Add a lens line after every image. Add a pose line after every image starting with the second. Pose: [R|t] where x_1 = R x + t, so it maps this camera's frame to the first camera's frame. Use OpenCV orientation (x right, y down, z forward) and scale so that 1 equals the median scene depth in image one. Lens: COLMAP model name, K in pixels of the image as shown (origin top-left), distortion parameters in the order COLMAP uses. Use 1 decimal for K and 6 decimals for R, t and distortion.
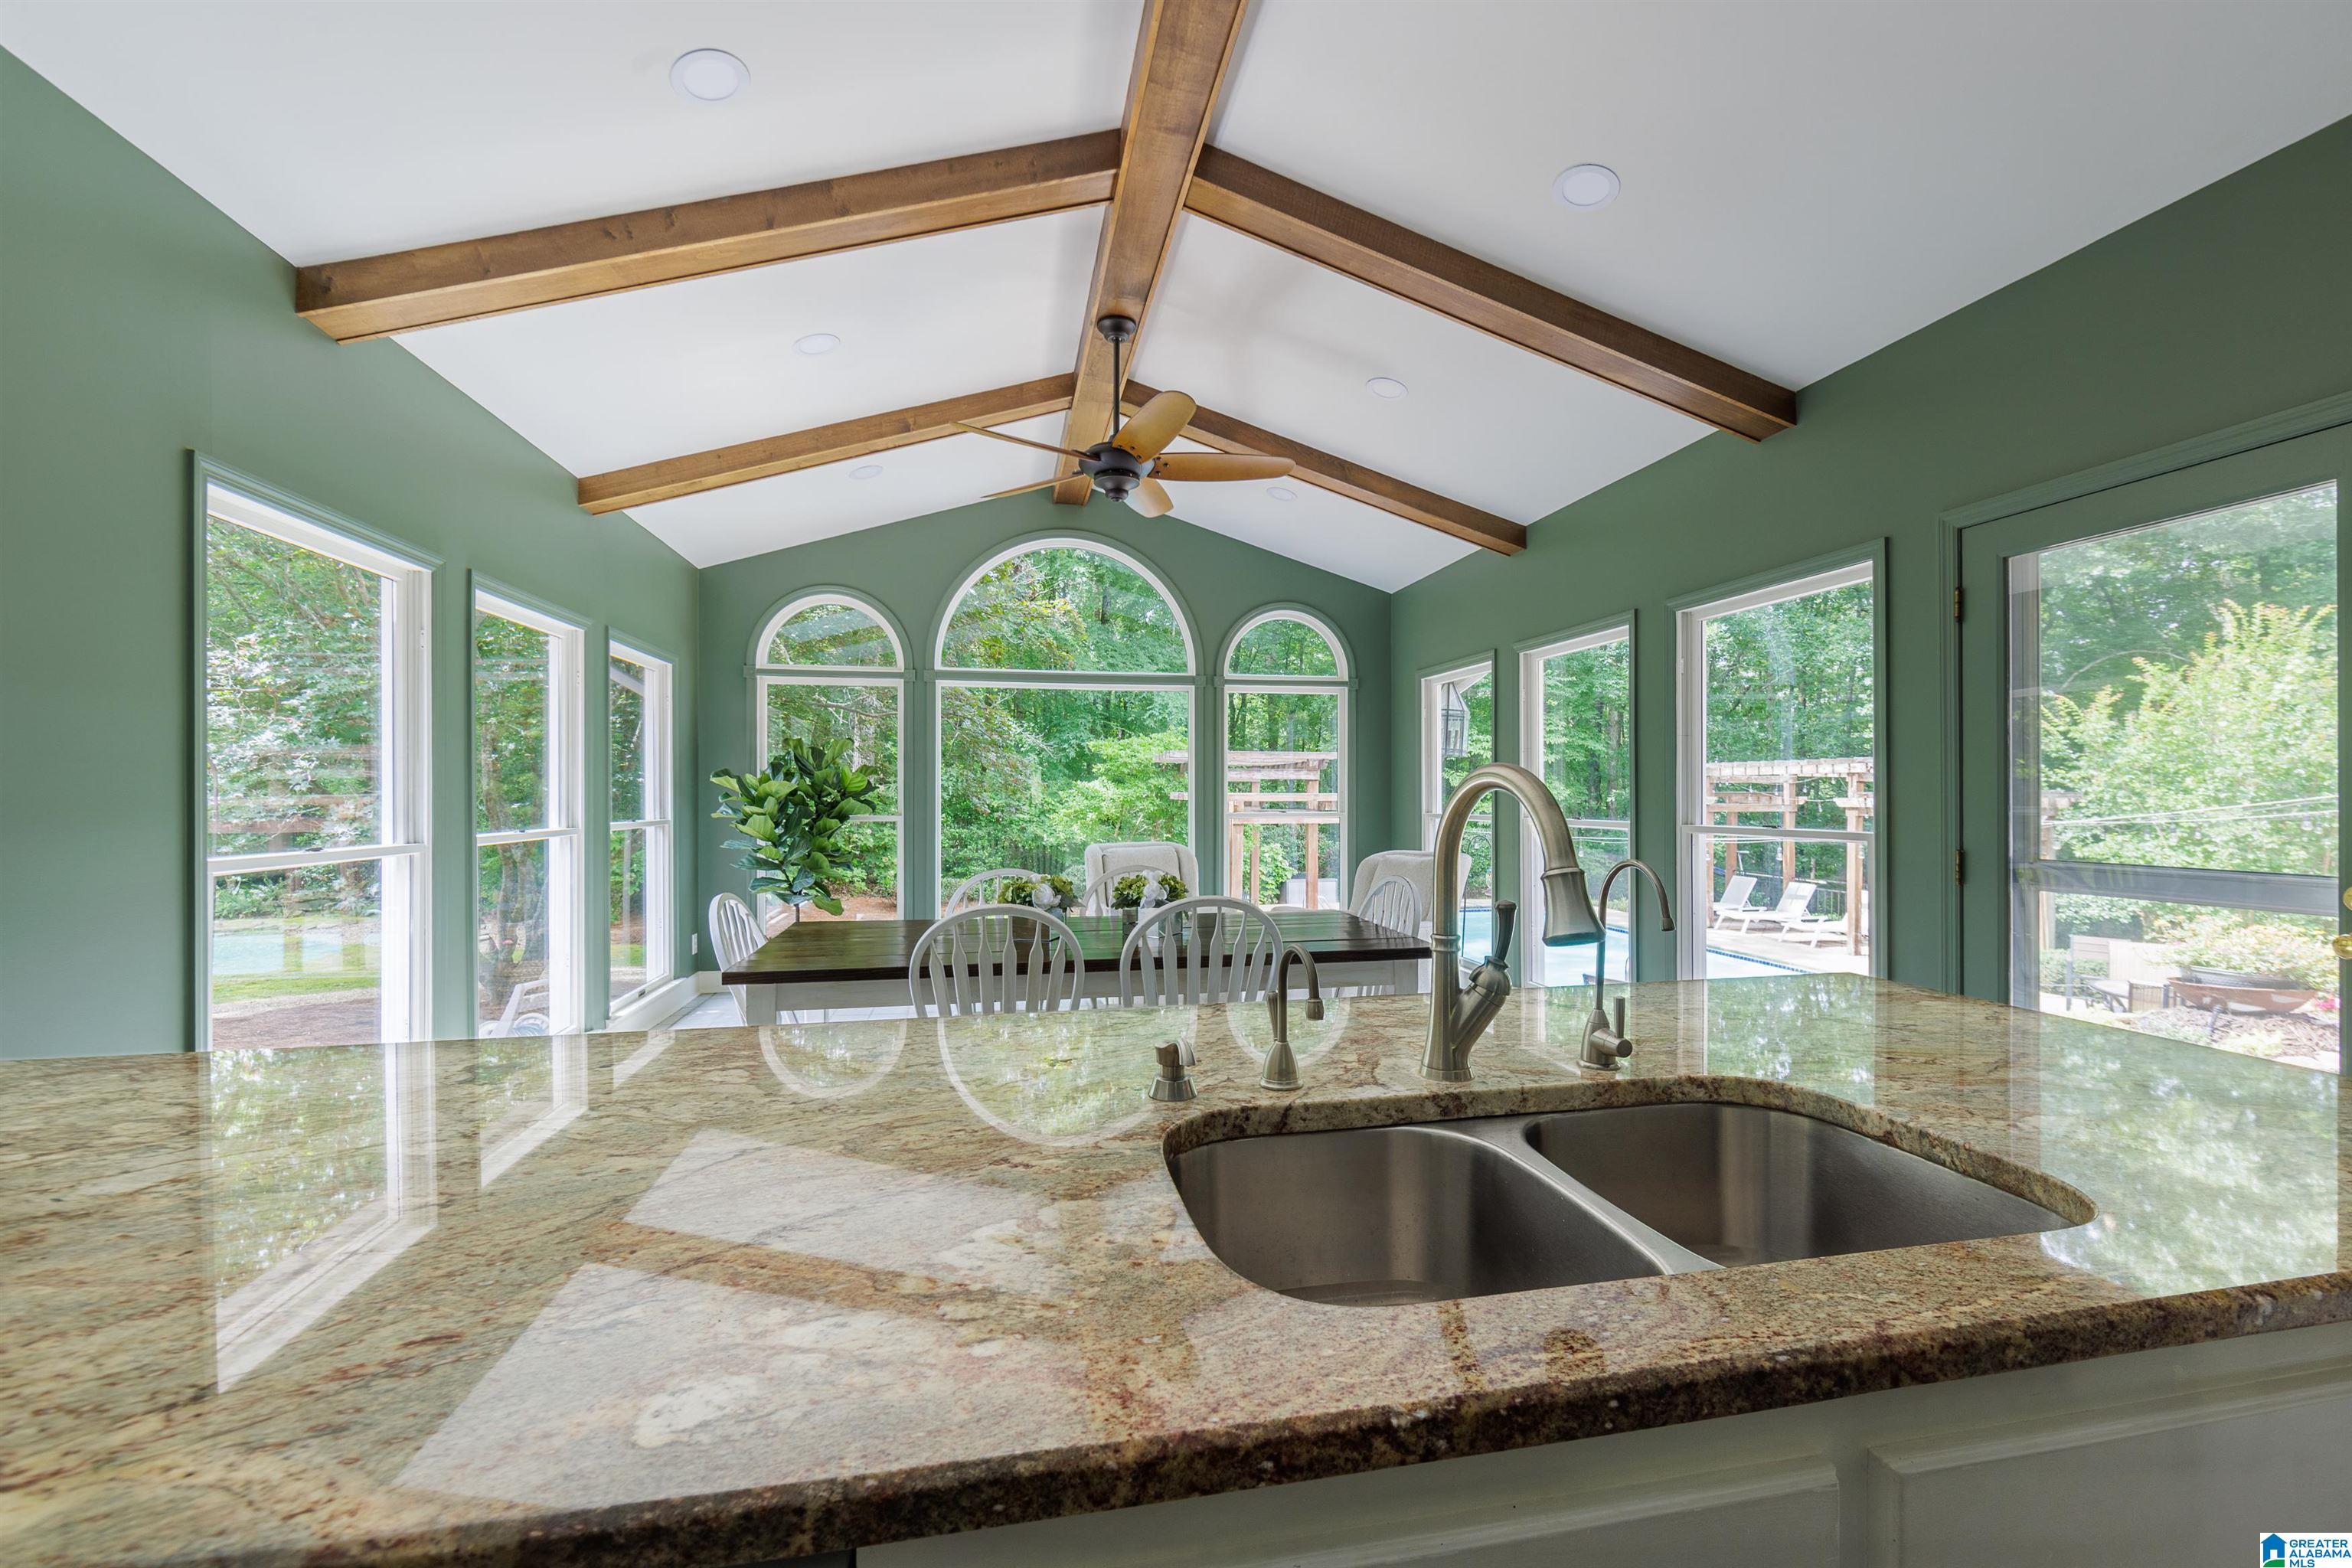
lens RADIAL K [[930.8, 0, 1185.7], [0, 930.8, 792.7], [0, 0, 1]] dist [0.001210, 0.000110]
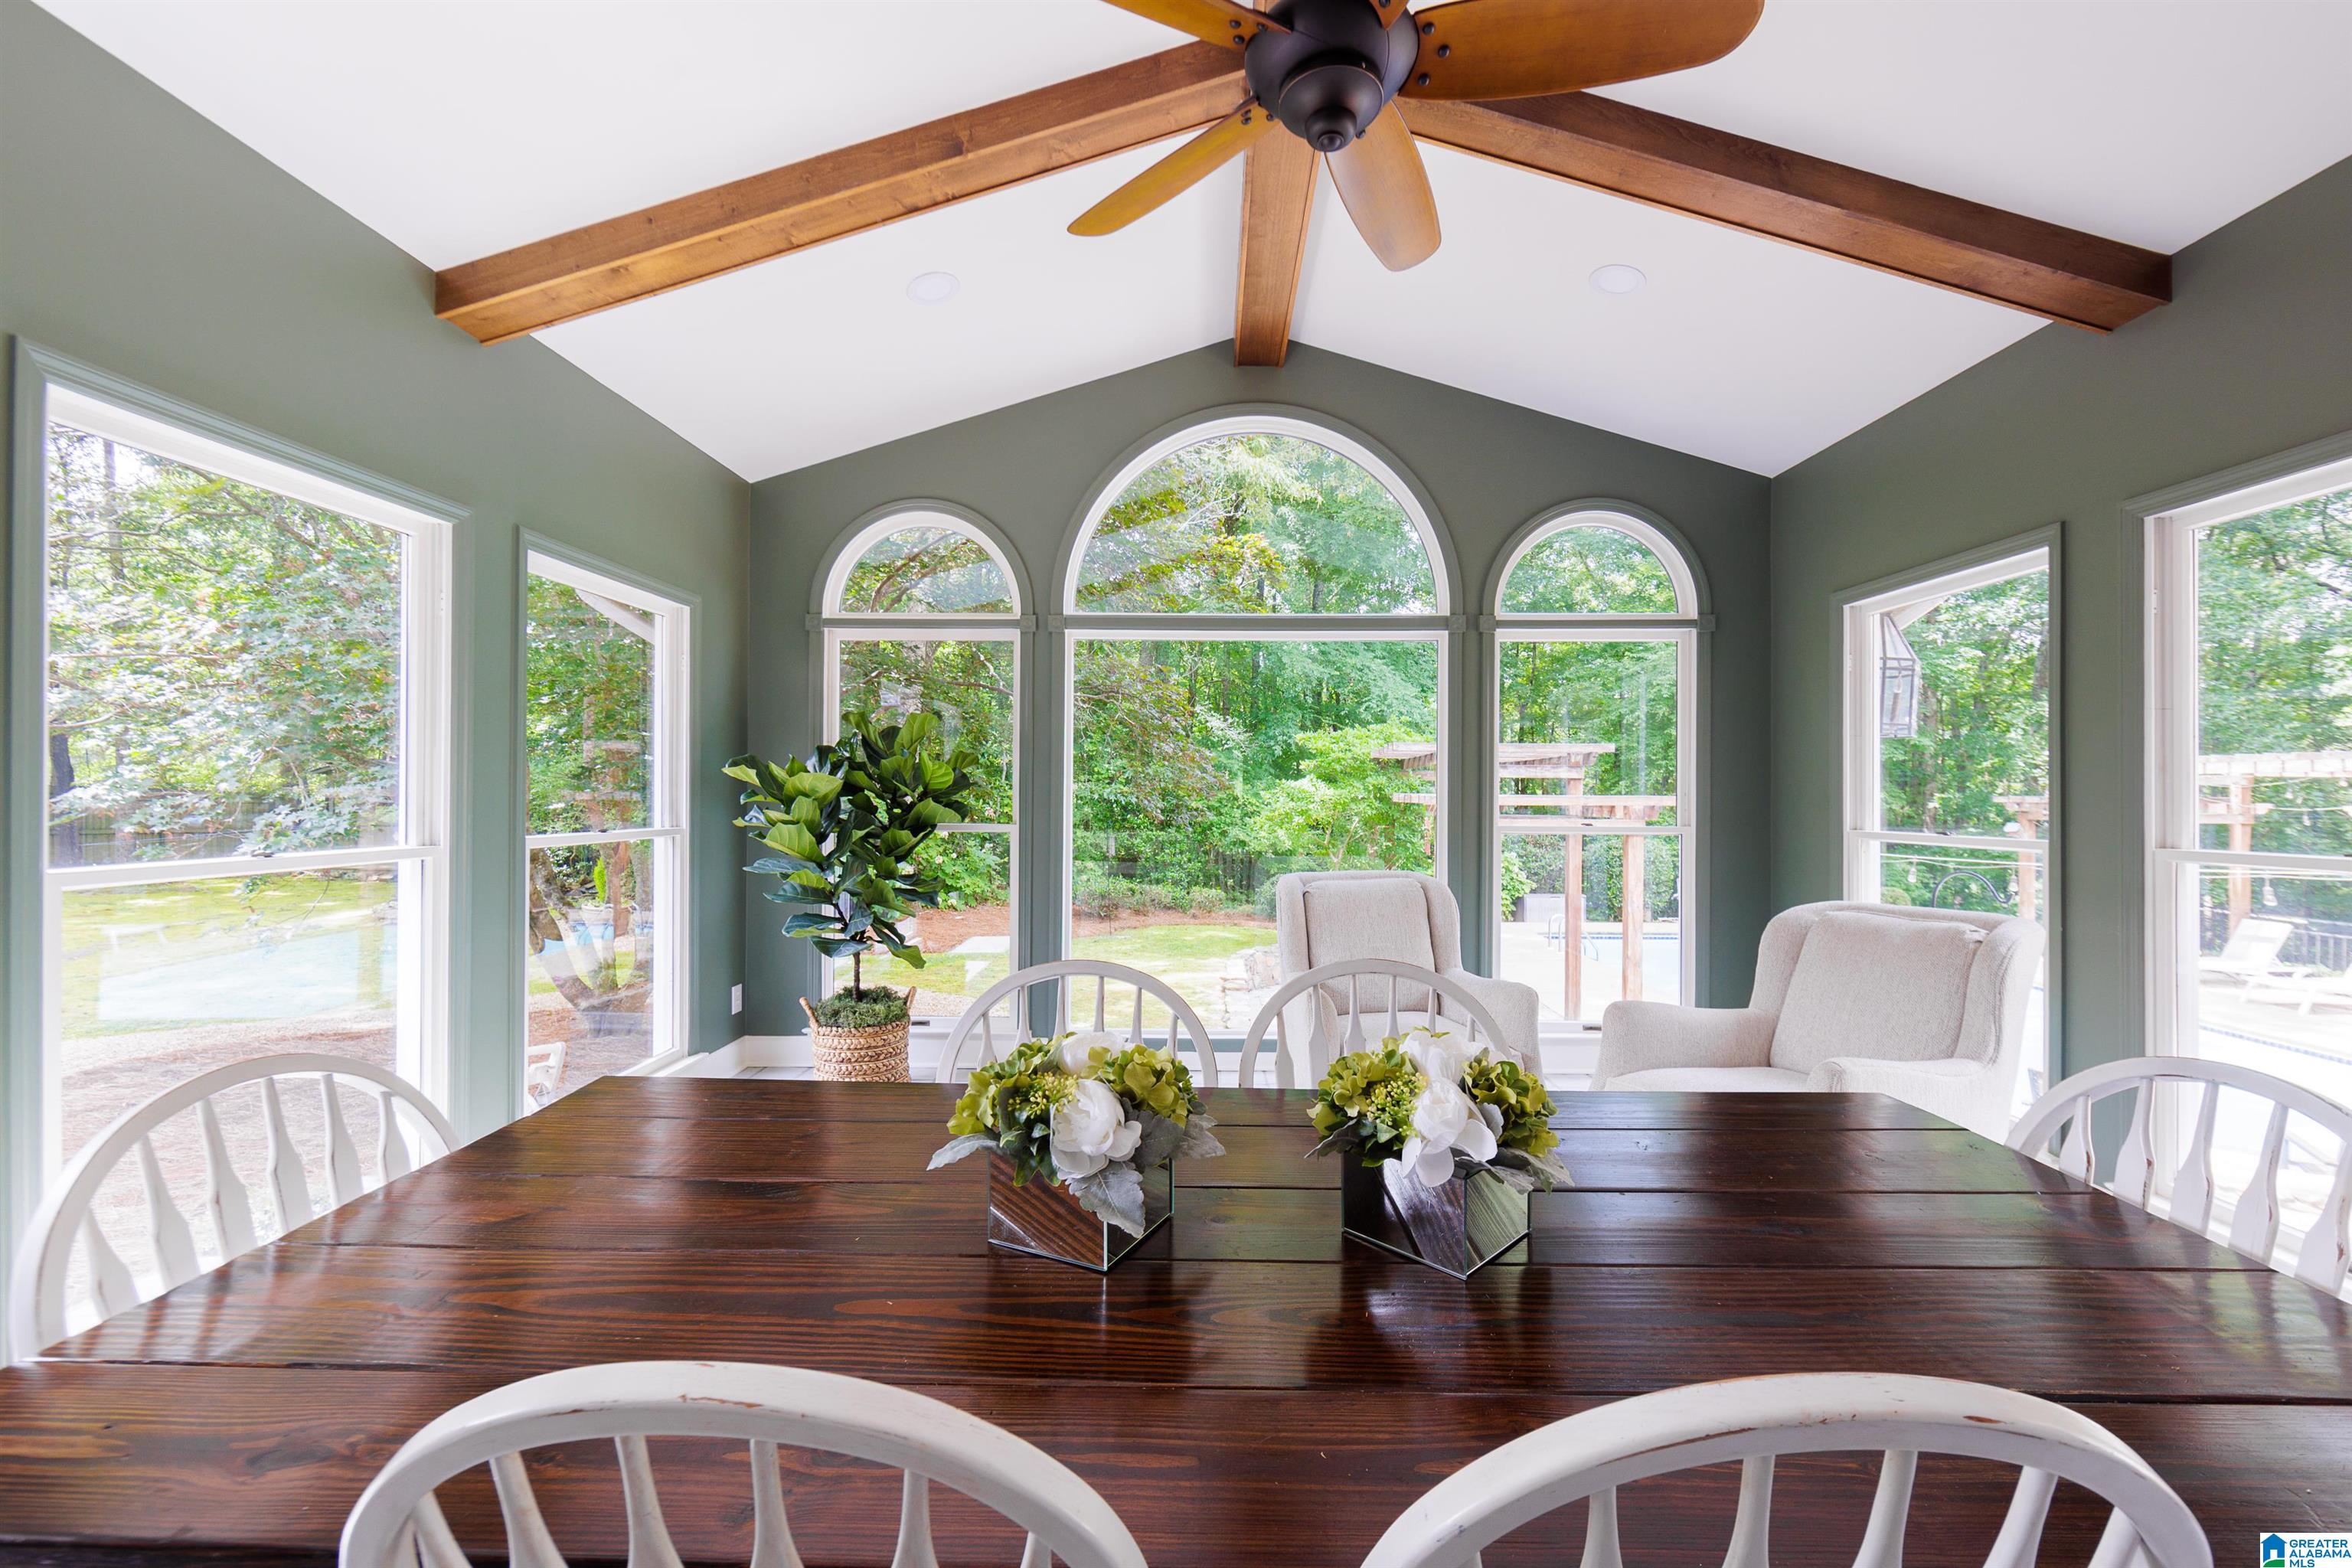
lens RADIAL K [[930.8, 0, 1185.7], [0, 930.8, 792.7], [0, 0, 1]] dist [0.001210, 0.000110]
pose [[0.974652, 0.004683, -0.223677, -0.012327], [-0.004874, 0.999988, -0.000303, 0.000249], [0.223673, 0.001385, 0.974663, 0.169779]]
